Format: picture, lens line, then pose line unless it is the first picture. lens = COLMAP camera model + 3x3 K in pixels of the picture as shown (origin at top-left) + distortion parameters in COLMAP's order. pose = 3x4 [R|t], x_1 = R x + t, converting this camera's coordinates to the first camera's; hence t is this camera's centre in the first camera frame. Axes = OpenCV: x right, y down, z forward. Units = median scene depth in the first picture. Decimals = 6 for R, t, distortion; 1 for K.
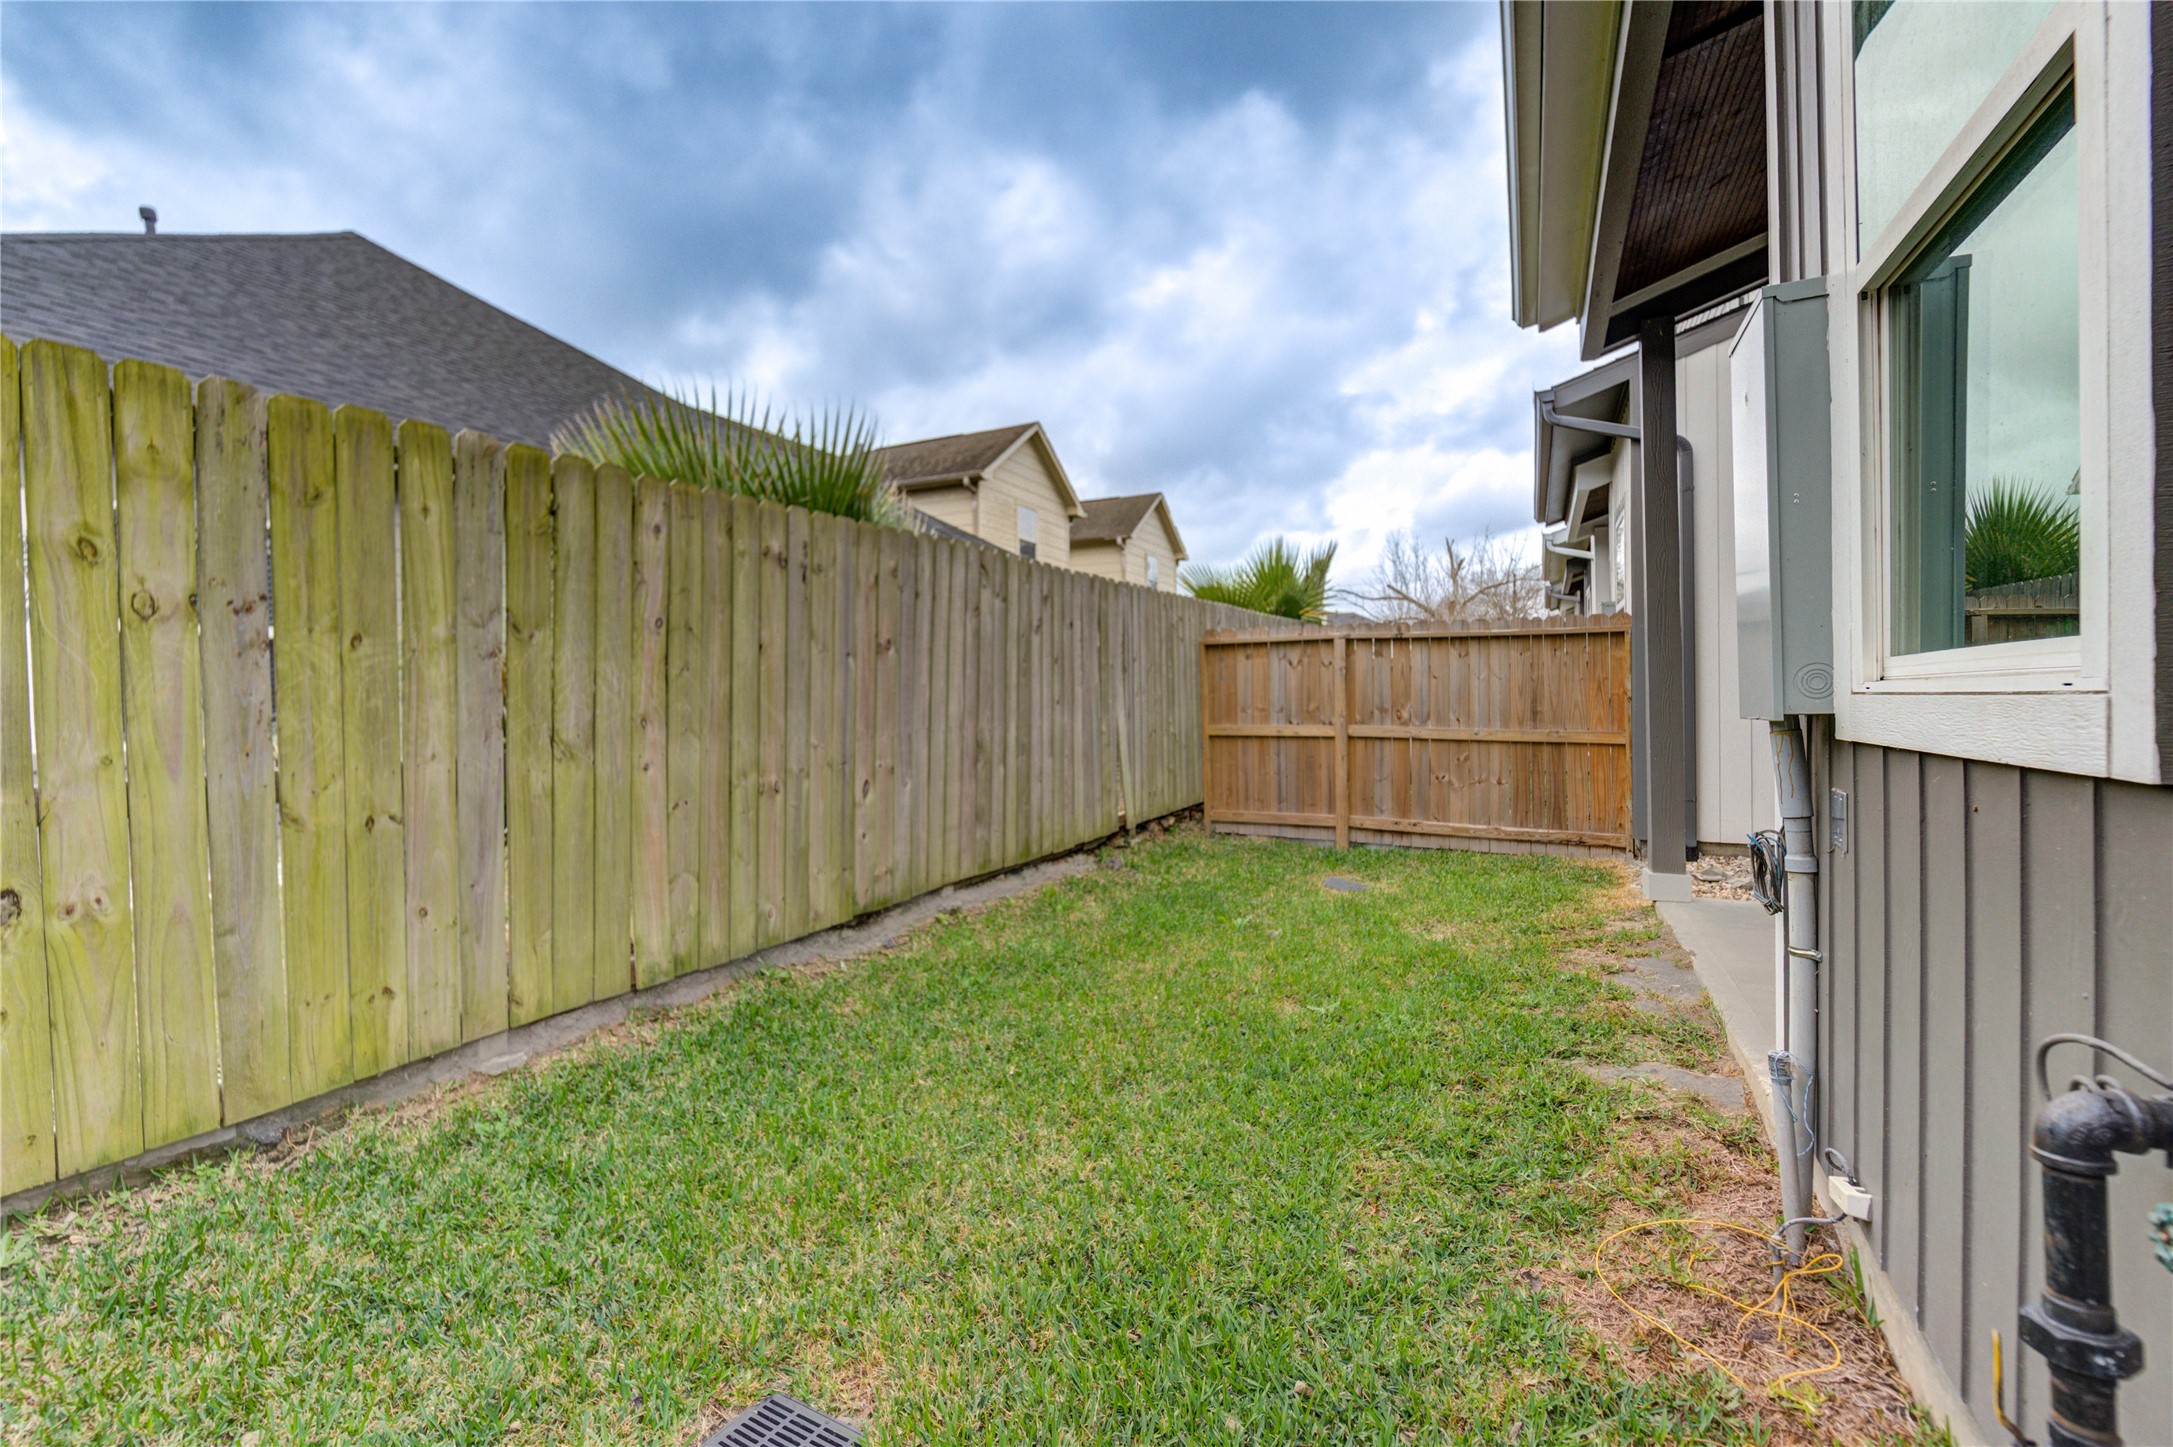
lens RADIAL K [[912.6, 0, 1085.1], [0, 912.6, 715.8], [0, 0, 1]] dist [-0.008872, -0.000933]
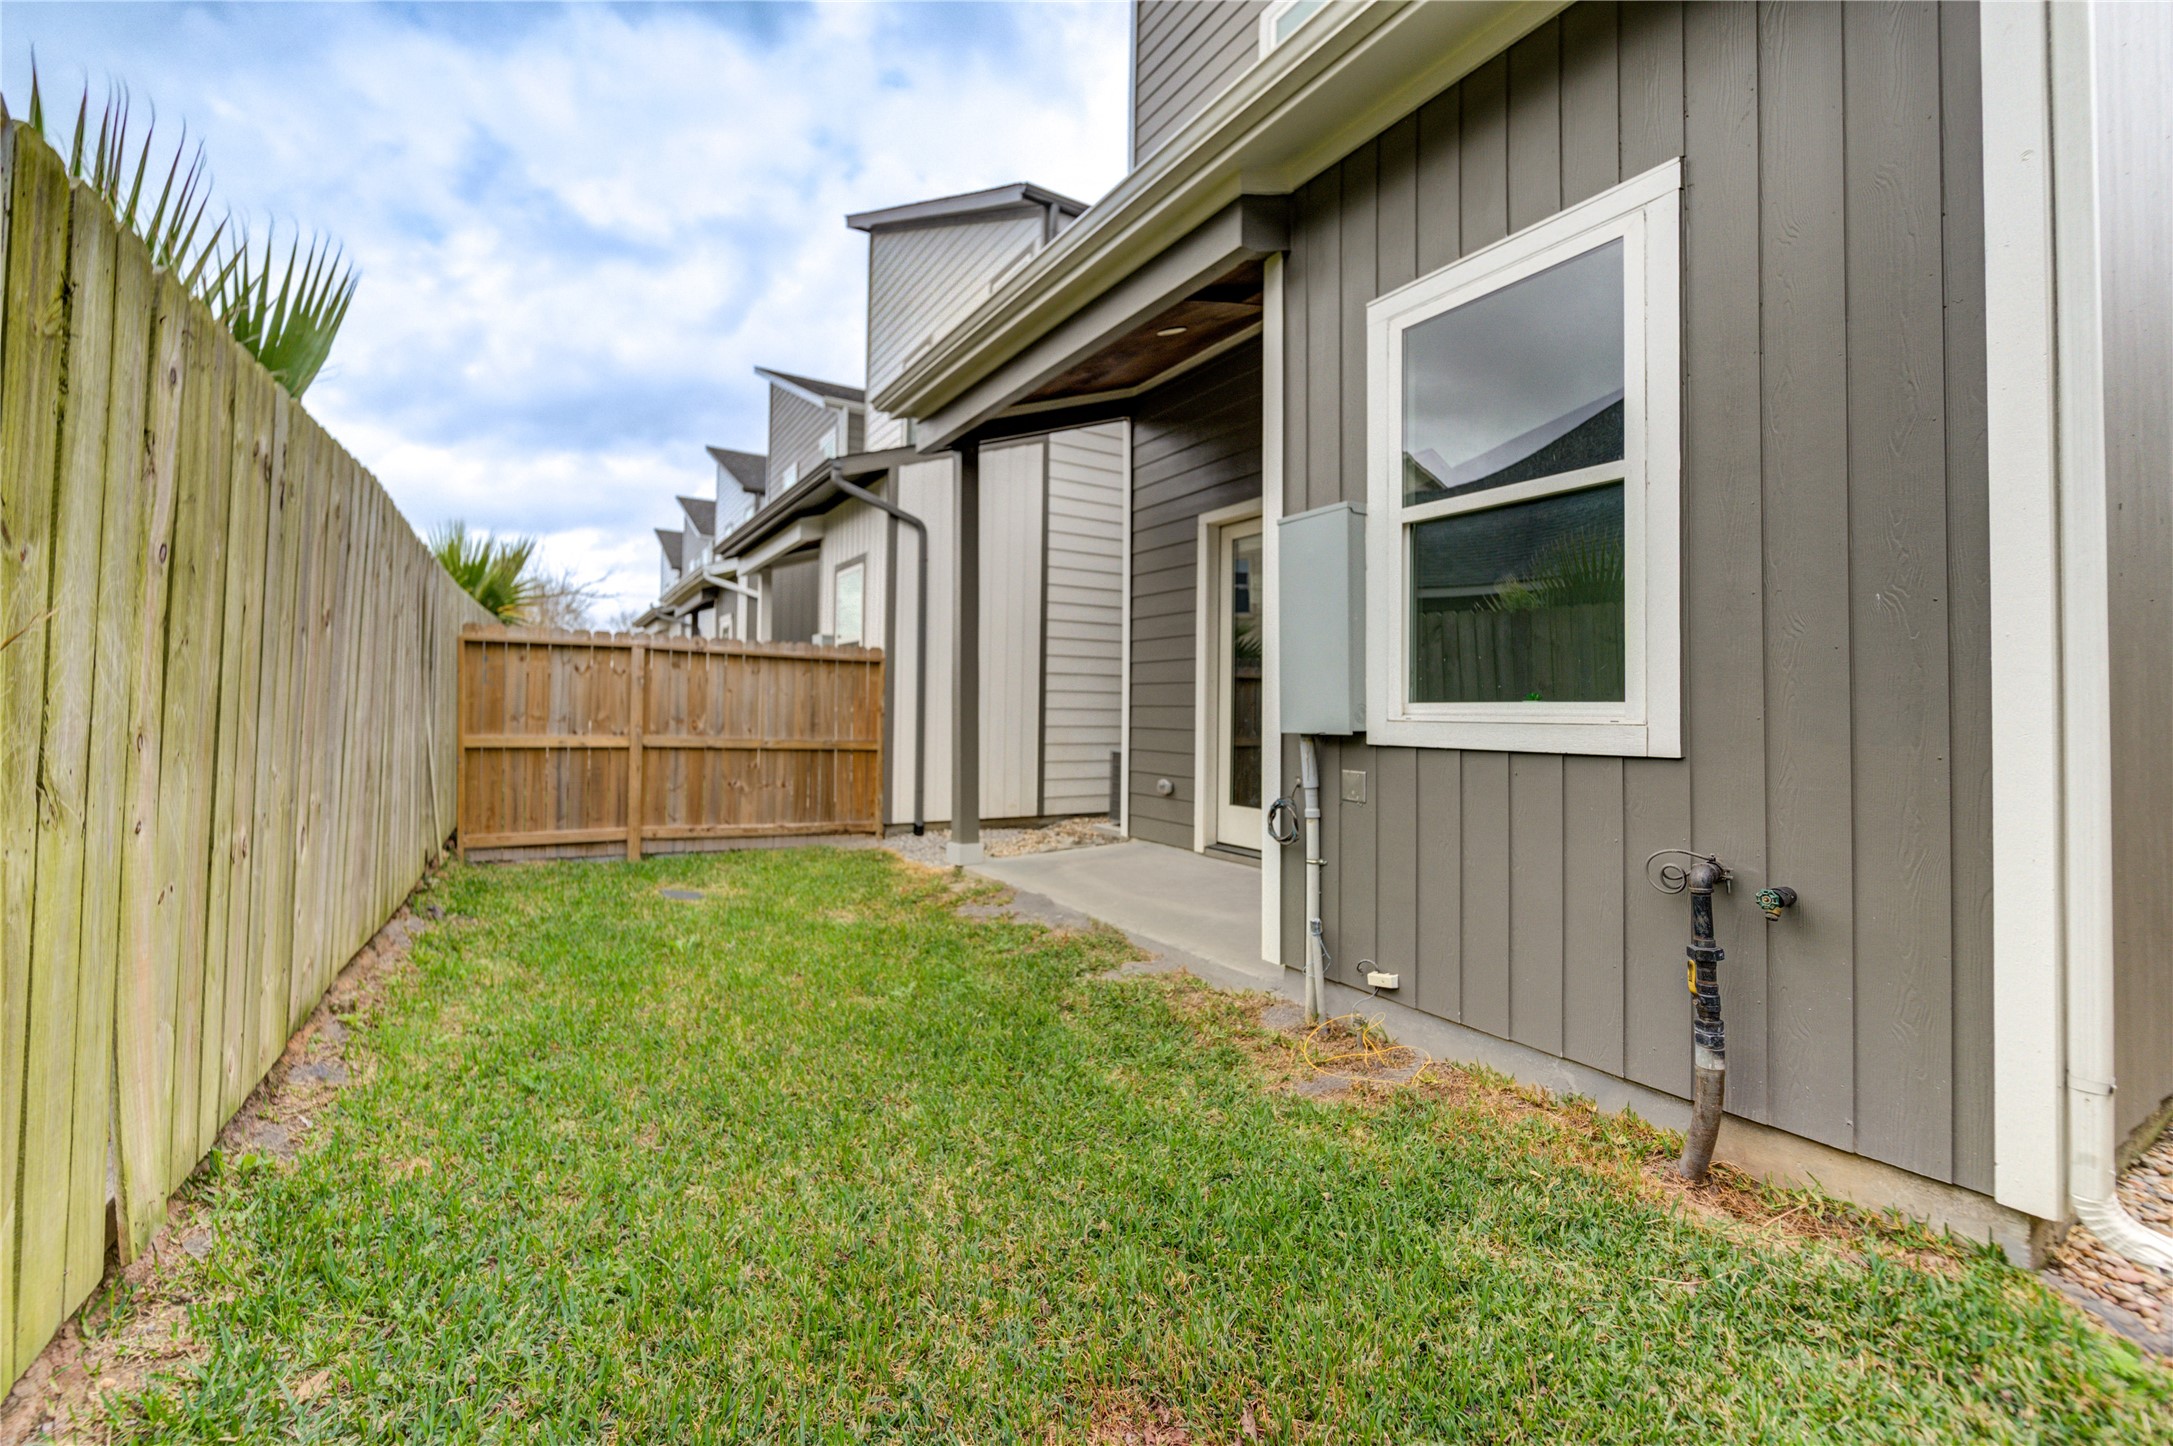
lens RADIAL K [[834.2, 0, 1085.4], [0, 834.2, 710.1], [0, 0, 1]] dist [-0.004076, -0.000109]
pose [[0.558141, 0.021120, 0.829477, -0.194591], [-0.006805, 0.999759, -0.020877, -0.001361], [-0.829718, 0.006008, 0.558150, 0.099312]]
